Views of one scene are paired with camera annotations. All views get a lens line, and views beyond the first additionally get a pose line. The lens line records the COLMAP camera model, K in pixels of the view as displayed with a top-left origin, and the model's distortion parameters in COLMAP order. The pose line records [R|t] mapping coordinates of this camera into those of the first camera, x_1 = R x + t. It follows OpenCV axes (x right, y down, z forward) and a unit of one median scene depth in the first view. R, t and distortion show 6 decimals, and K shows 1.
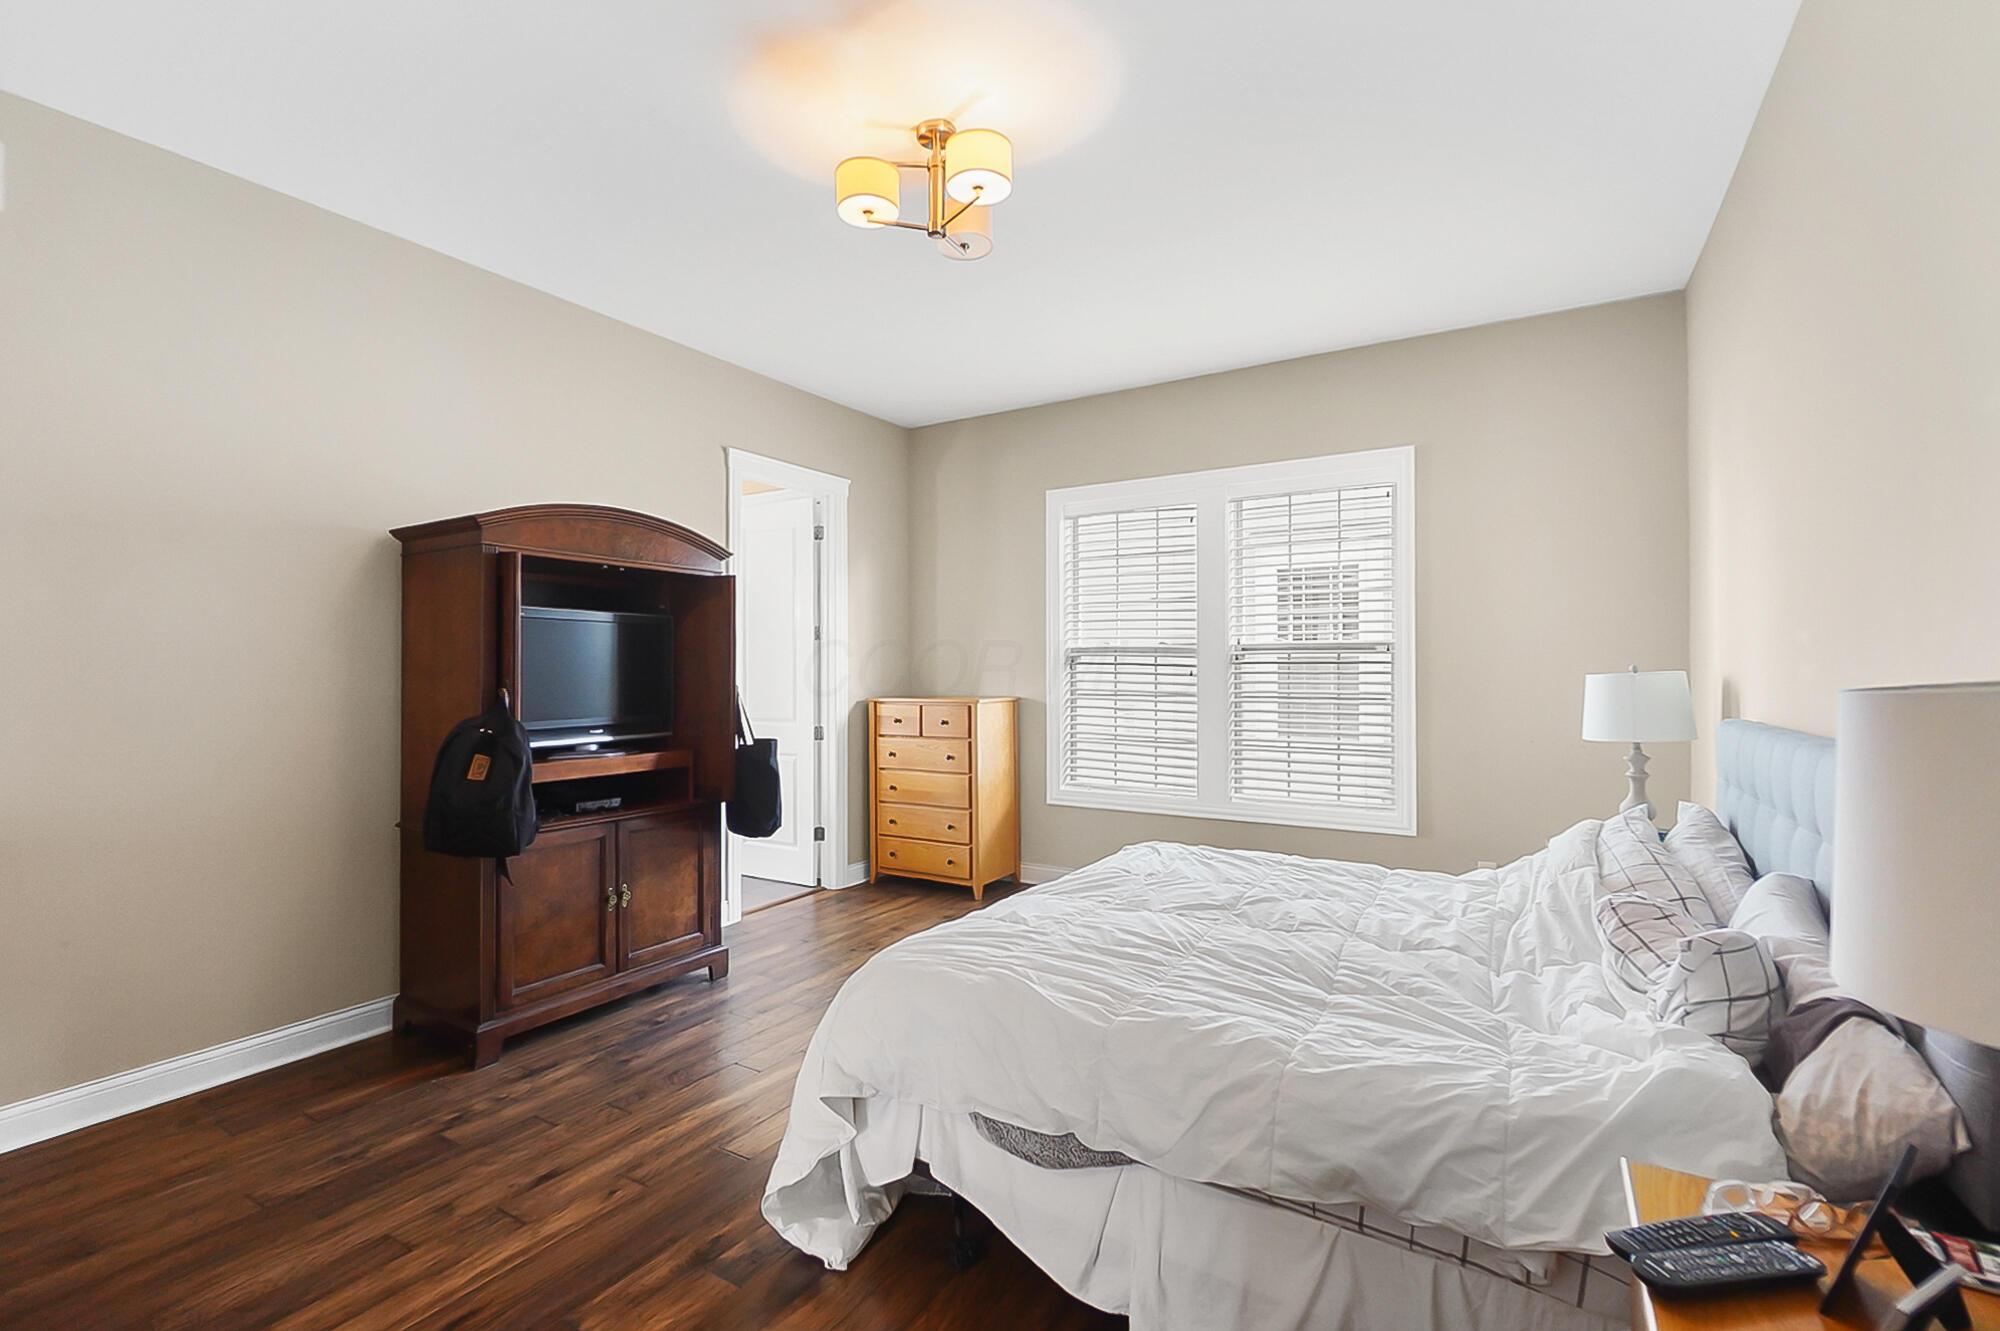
lens RADIAL K [[872.9, 0, 989.2], [0, 872.9, 667.2], [0, 0, 1]] dist [0.004617, -0.002773]
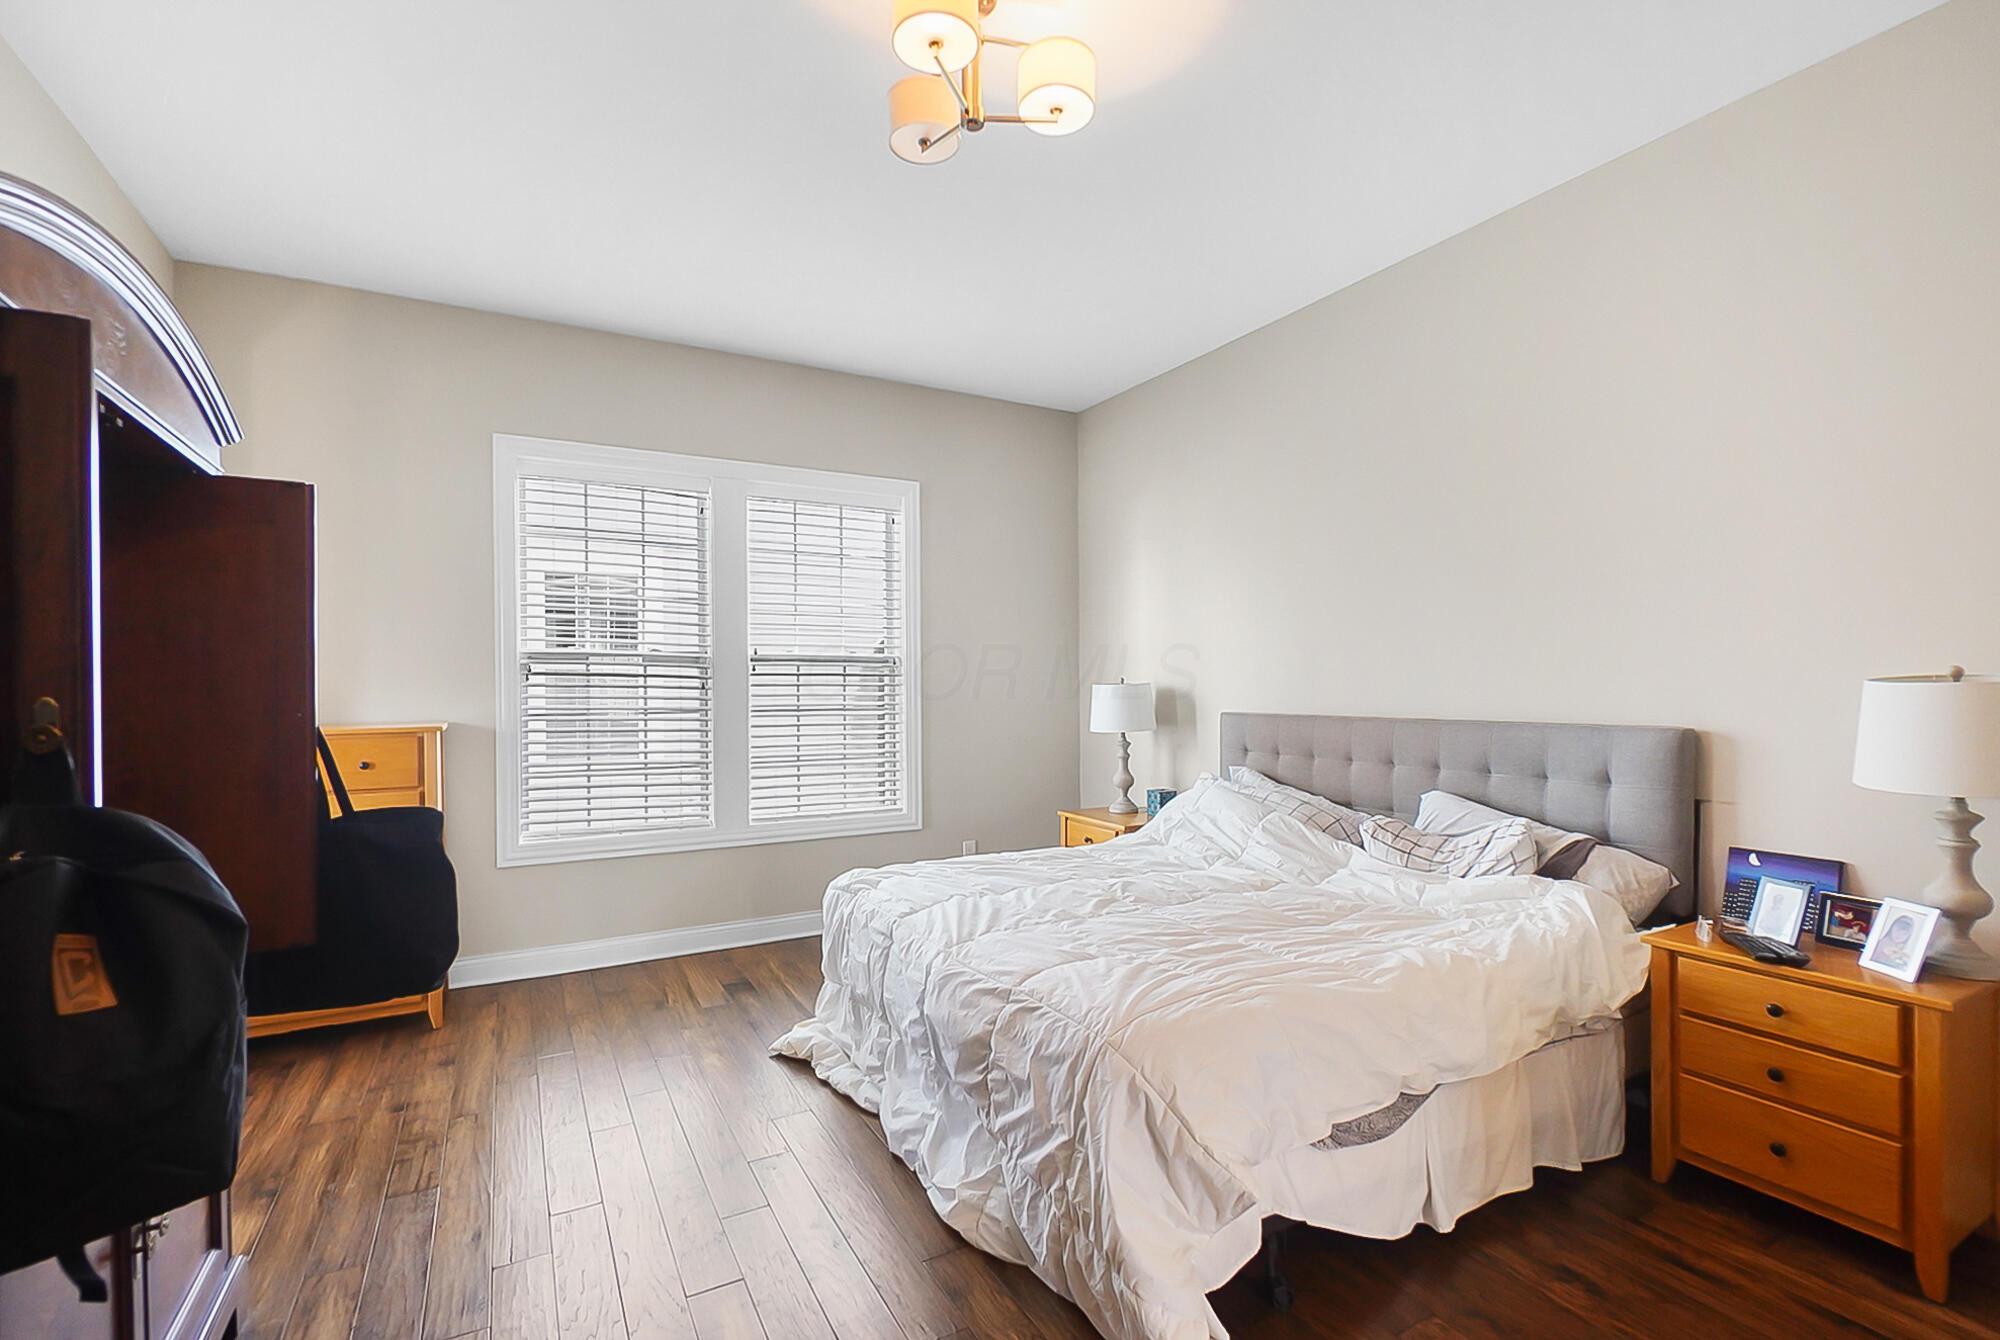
lens RADIAL K [[881.8, 0, 991.1], [0, 881.8, 676.7], [0, 0, 1]] dist [-0.000723, -0.002923]
pose [[0.498292, 0.007455, 0.866977, -0.527314], [-0.000756, 0.999966, -0.008164, 0.006395], [-0.867009, 0.003413, 0.498281, 0.411797]]
